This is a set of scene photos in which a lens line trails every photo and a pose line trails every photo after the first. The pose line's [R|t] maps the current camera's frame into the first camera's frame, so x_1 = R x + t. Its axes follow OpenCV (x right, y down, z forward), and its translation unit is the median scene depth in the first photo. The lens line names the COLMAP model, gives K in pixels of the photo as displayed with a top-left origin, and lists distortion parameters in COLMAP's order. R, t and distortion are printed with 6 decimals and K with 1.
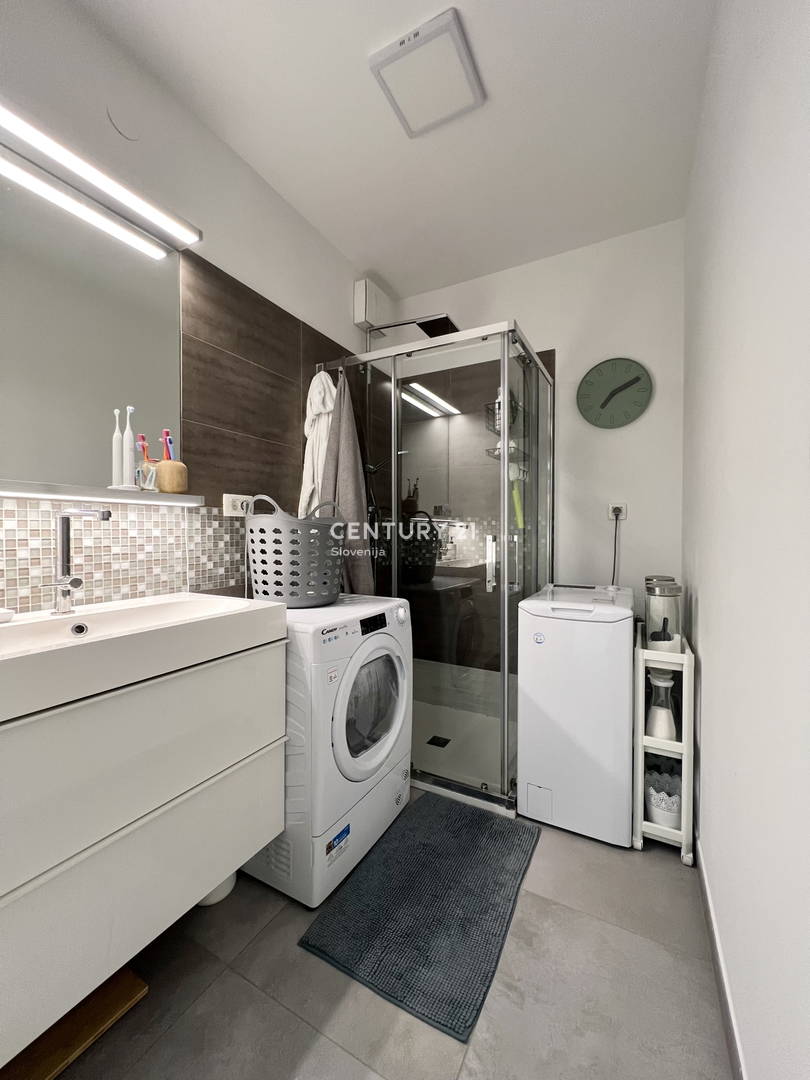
lens RADIAL K [[433.2, 0, 399.6], [0, 433.2, 536.9], [0, 0, 1]] dist [-0.000809, -0.000023]
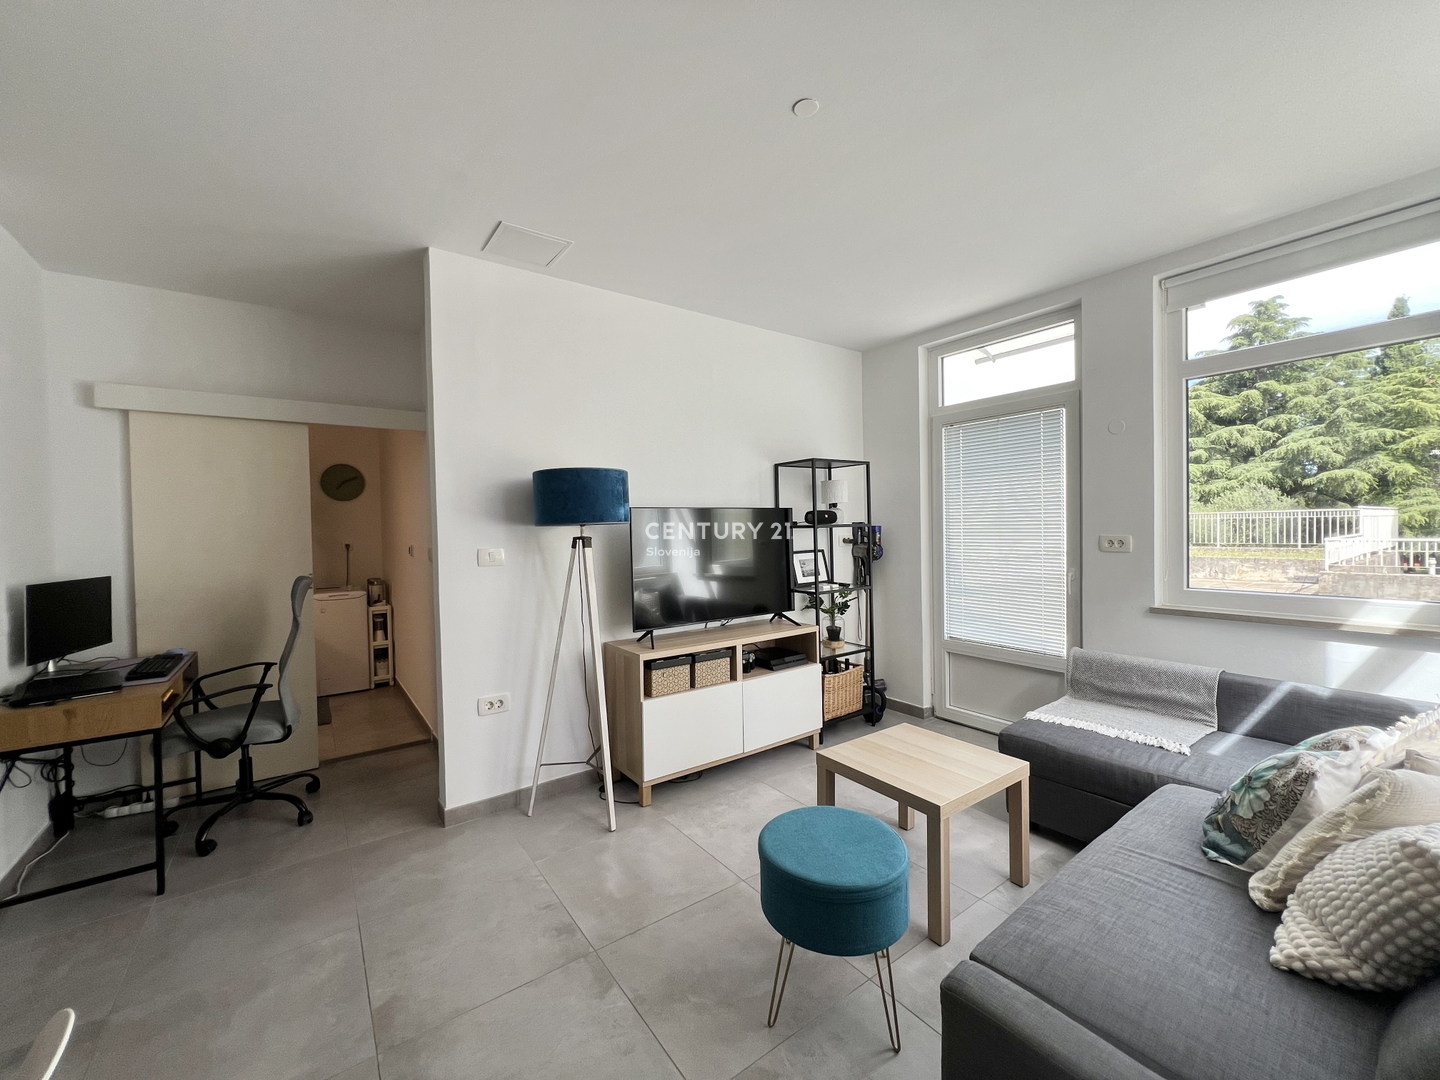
lens RADIAL K [[577.6, 0, 717.2], [0, 577.6, 541.0], [0, 0, 1]] dist [-0.000809, -0.000023]
pose [[0.430961, -0.036138, 0.901646, -1.530787], [0.030673, 0.999207, 0.025388, -0.139501], [-0.901849, 0.016715, 0.431728, -2.189829]]
